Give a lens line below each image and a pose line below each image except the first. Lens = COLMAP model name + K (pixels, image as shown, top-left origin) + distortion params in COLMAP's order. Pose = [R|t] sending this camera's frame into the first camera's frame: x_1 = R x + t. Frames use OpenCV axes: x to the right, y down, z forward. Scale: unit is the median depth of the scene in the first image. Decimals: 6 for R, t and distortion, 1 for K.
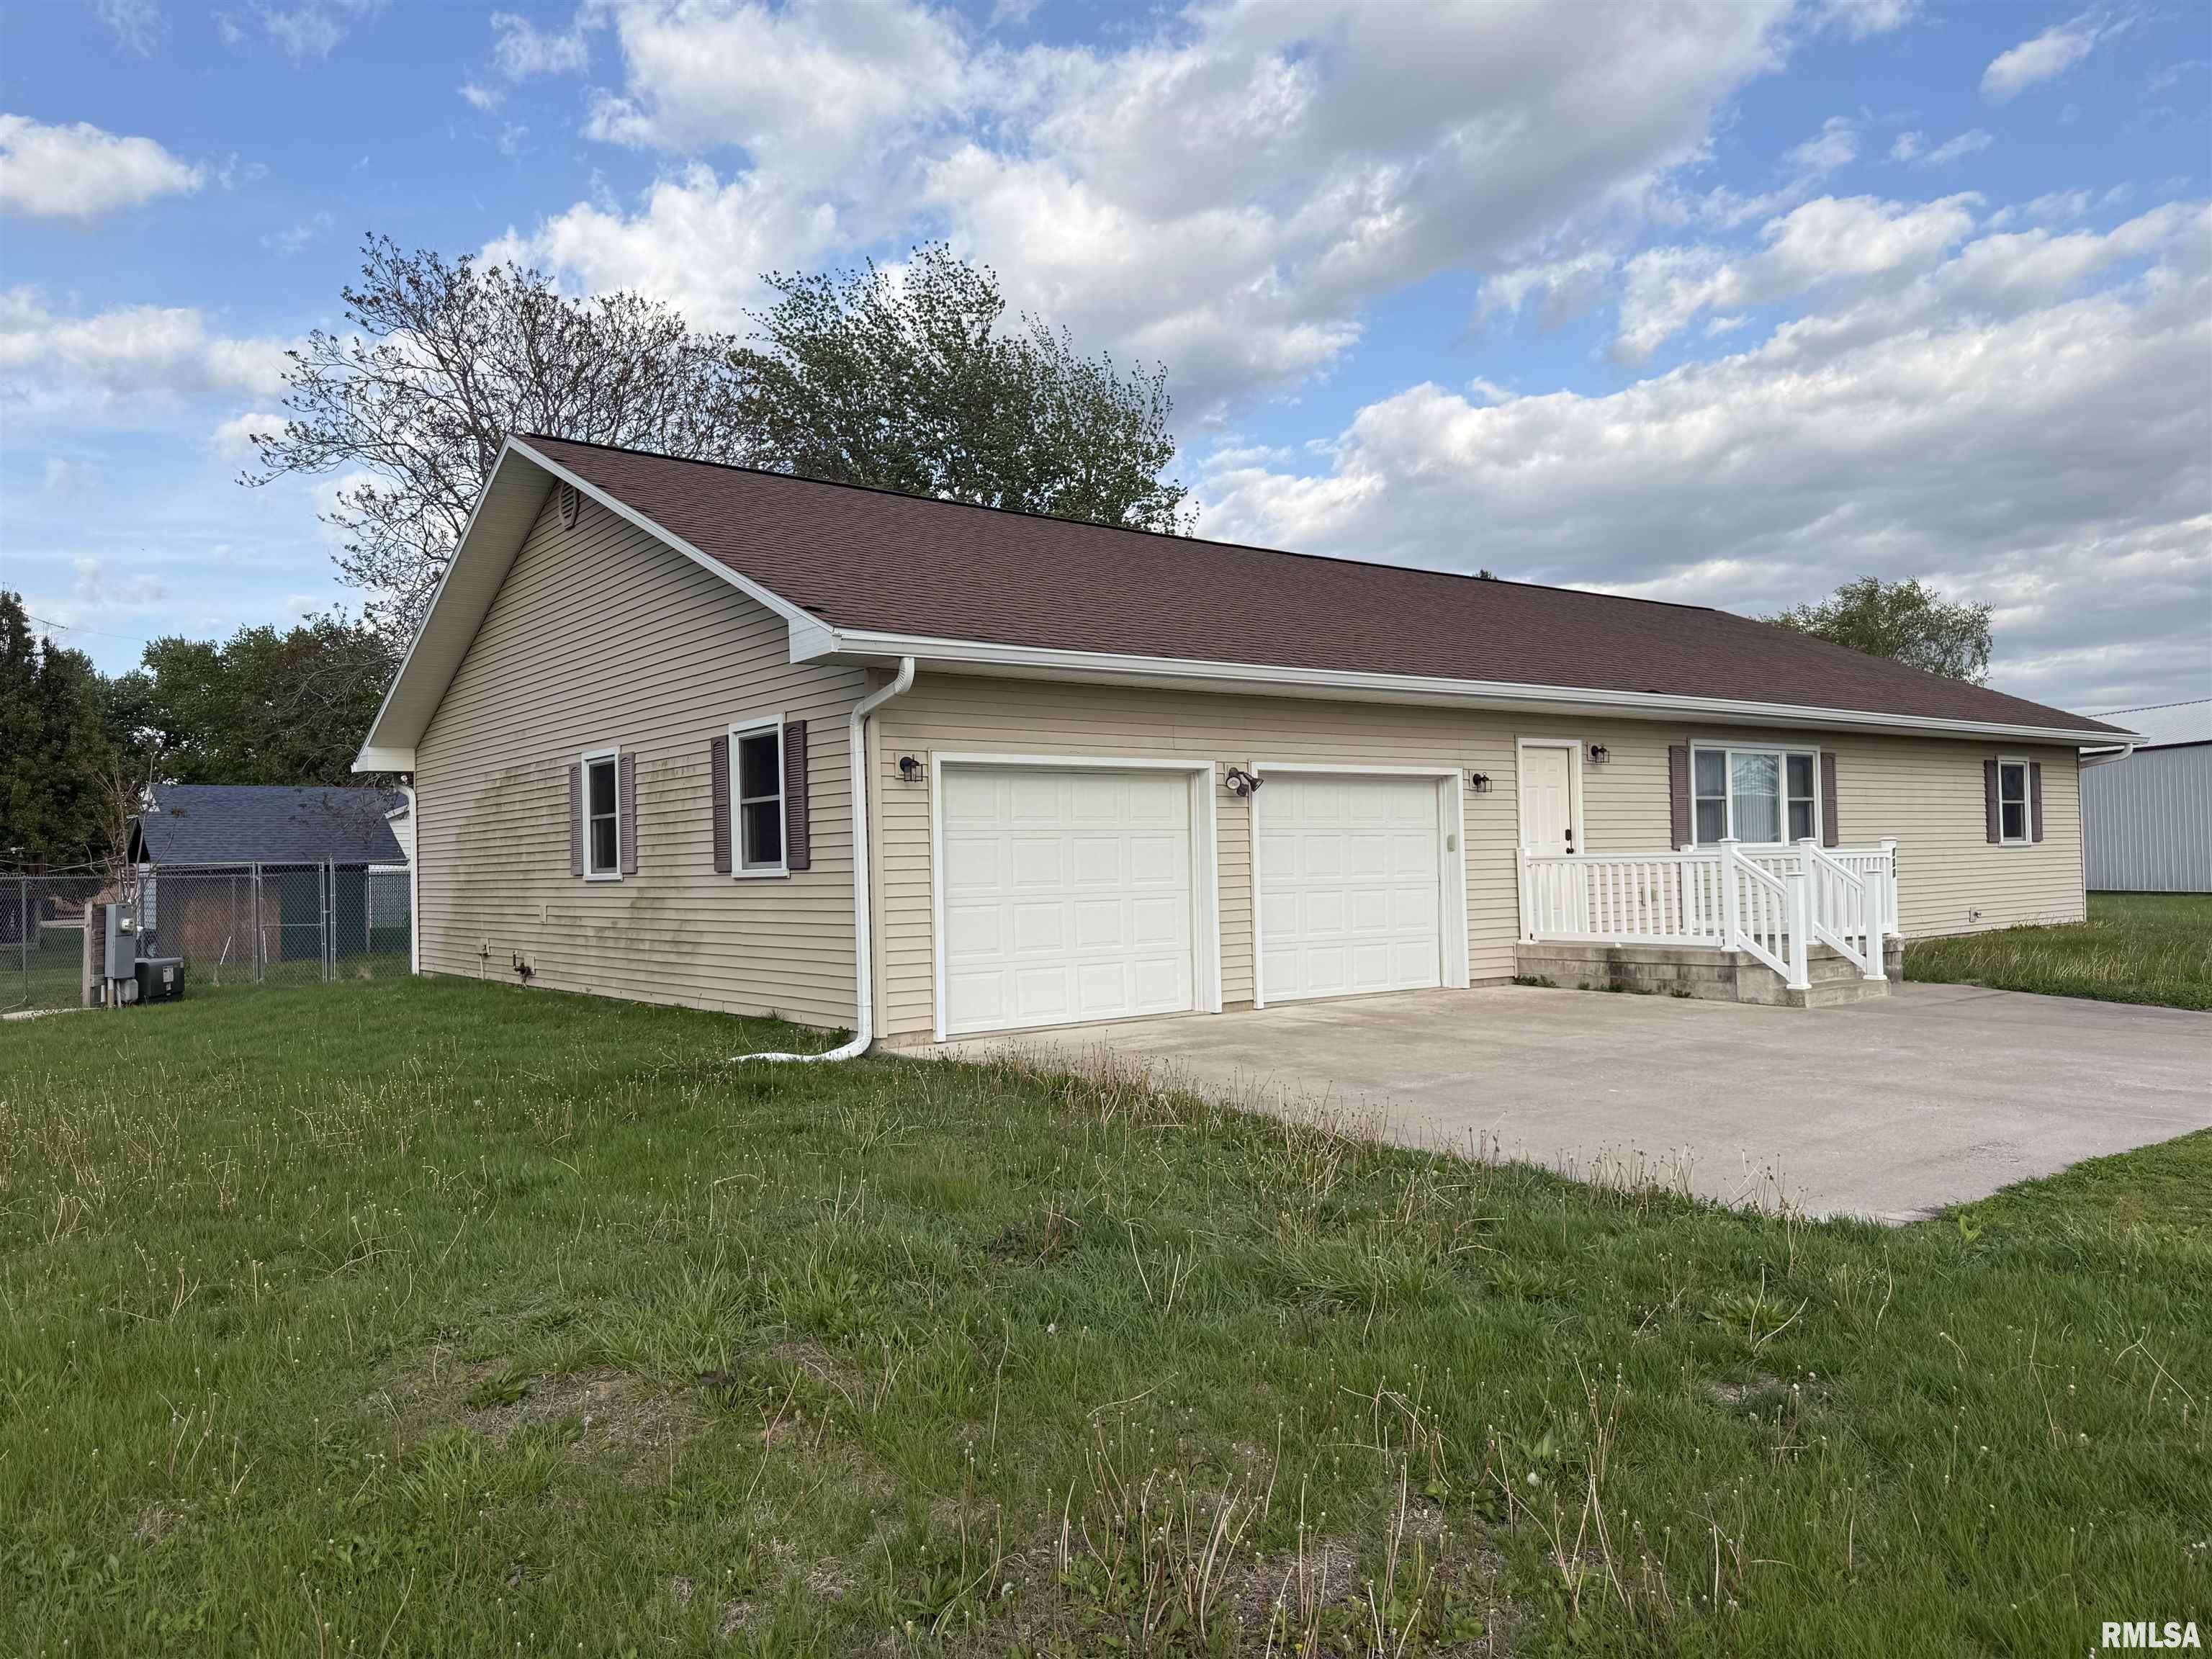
lens RADIAL K [[1530.2, 0, 1106.0], [0, 1530.2, 829.5], [0, 0, 1]] dist [-0.000286, 0.001388]
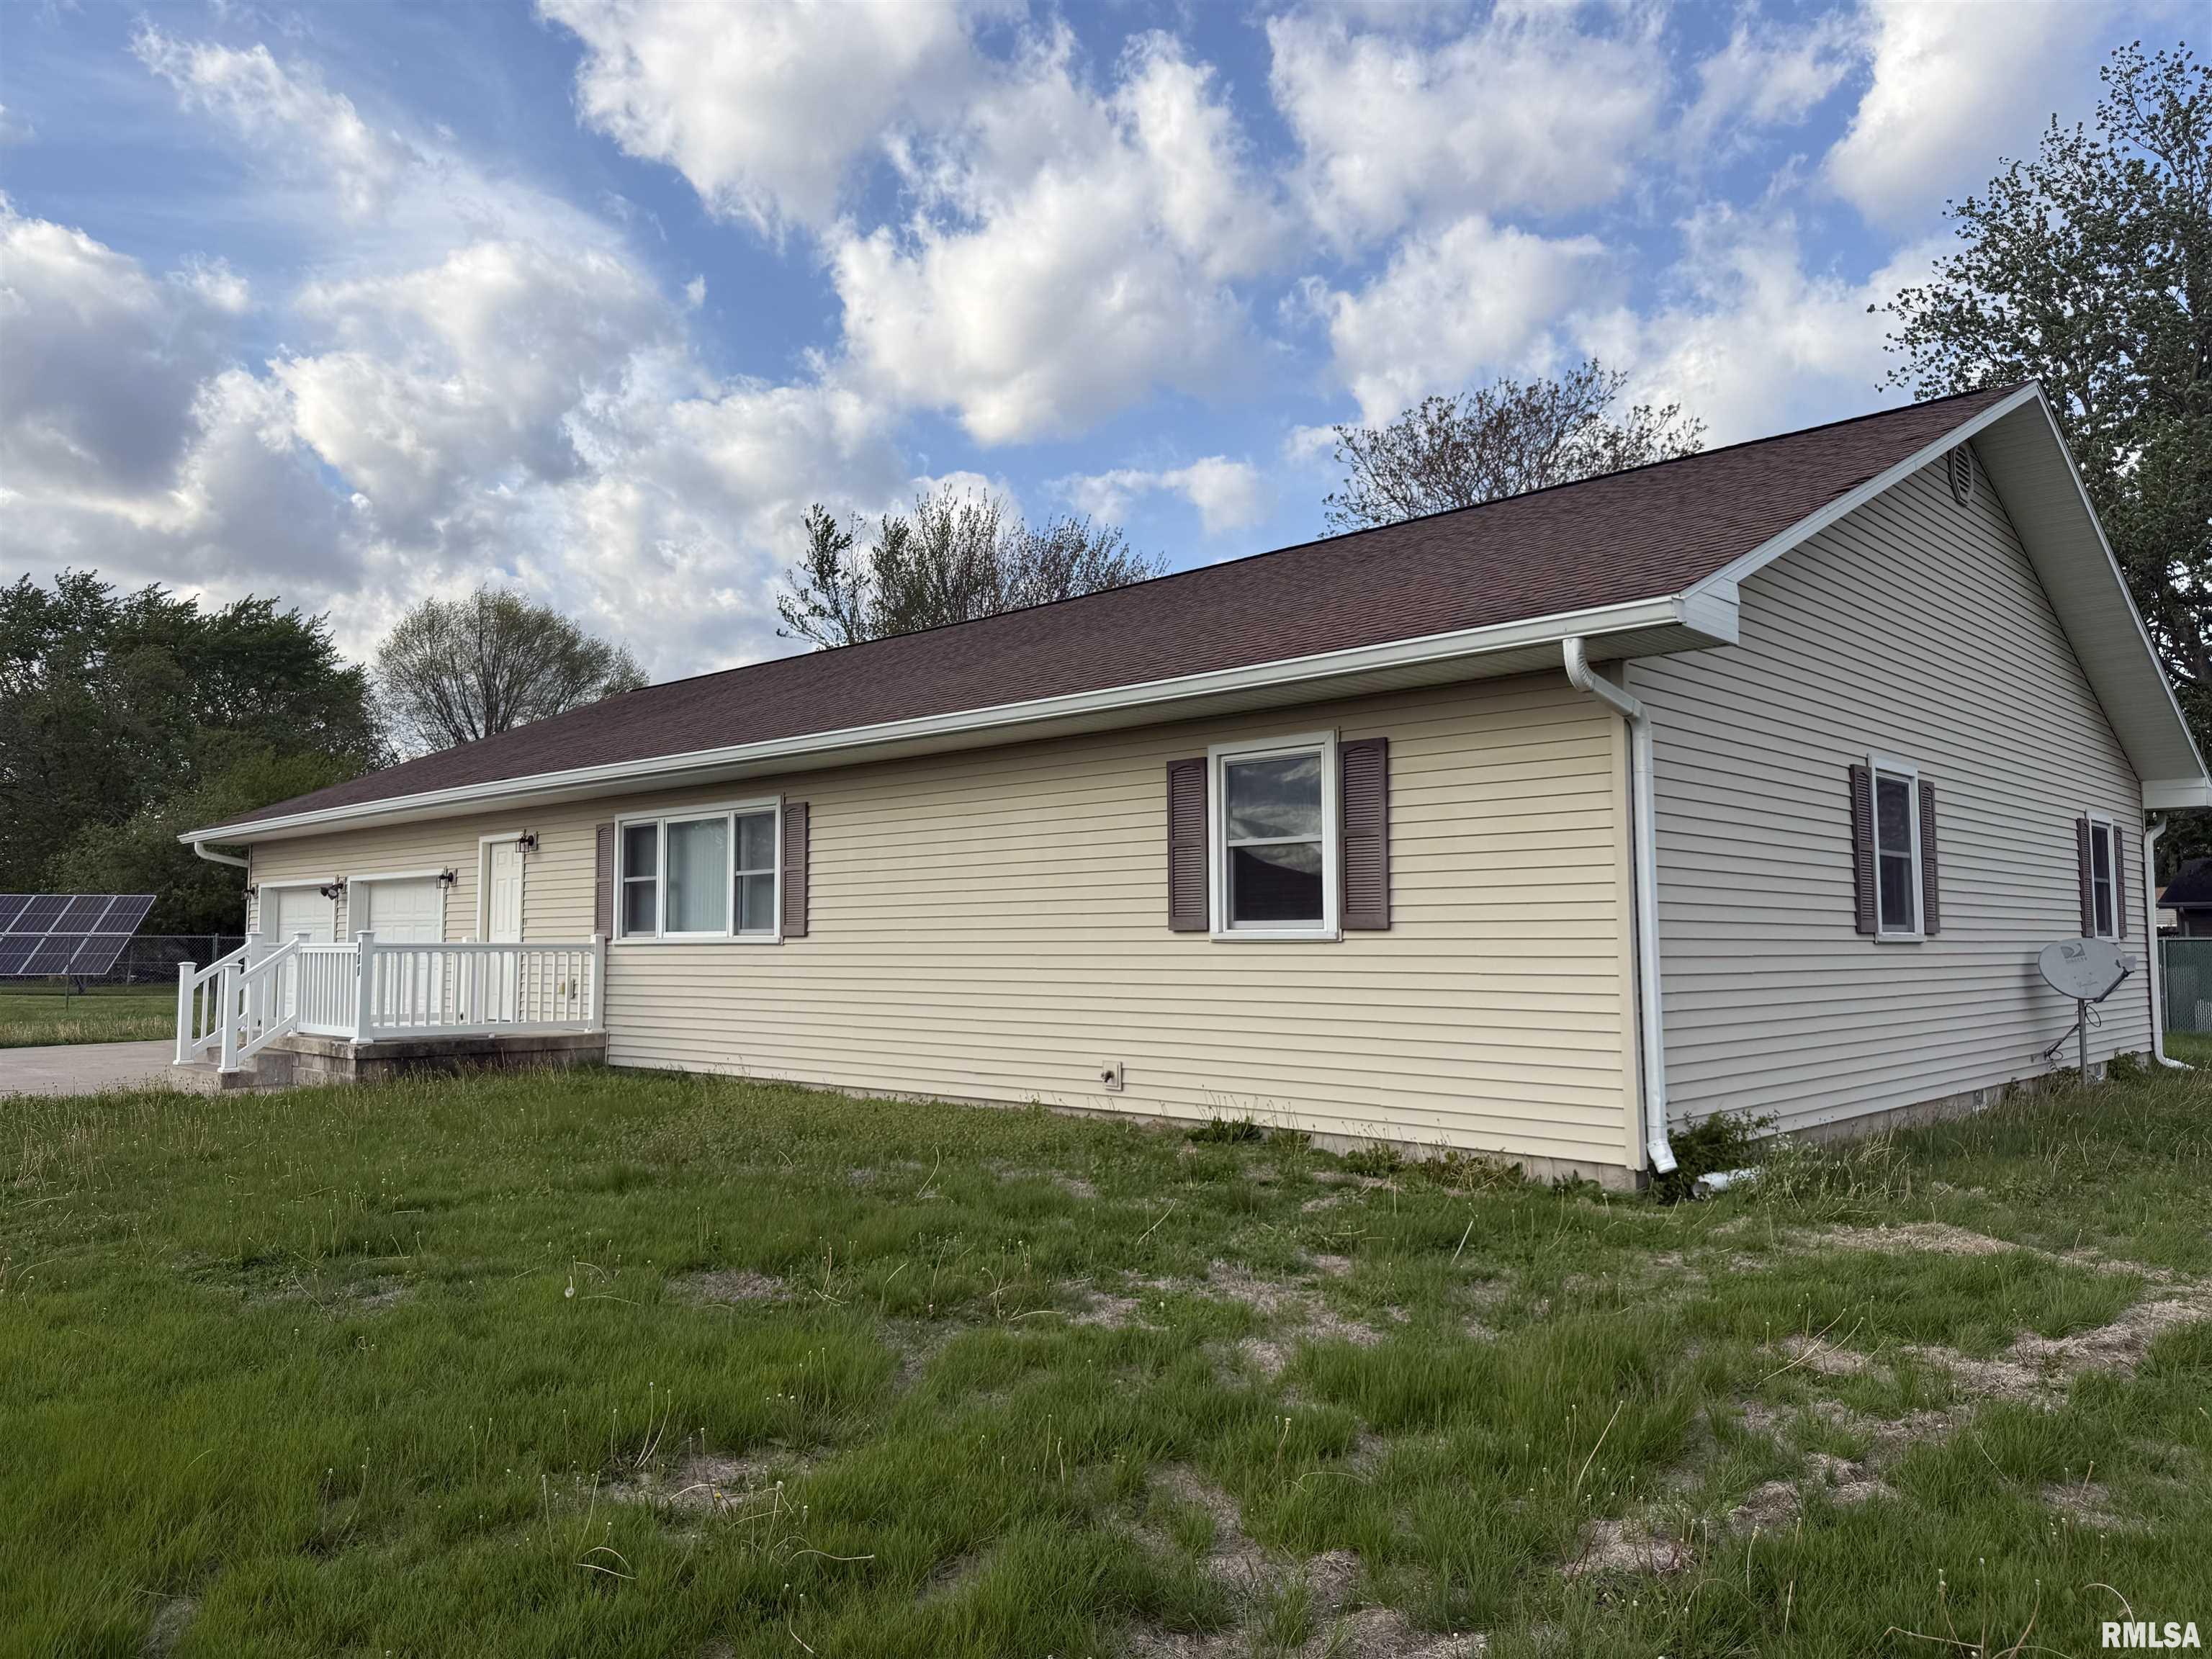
lens RADIAL K [[1530.2, 0, 1106.0], [0, 1530.2, 829.5], [0, 0, 1]] dist [-0.000286, 0.001388]
pose [[0.135353, -0.039133, -0.990024, 1.210804], [0.026751, 0.999000, -0.035830, -0.009858], [0.990436, -0.021634, 0.136265, 1.076346]]
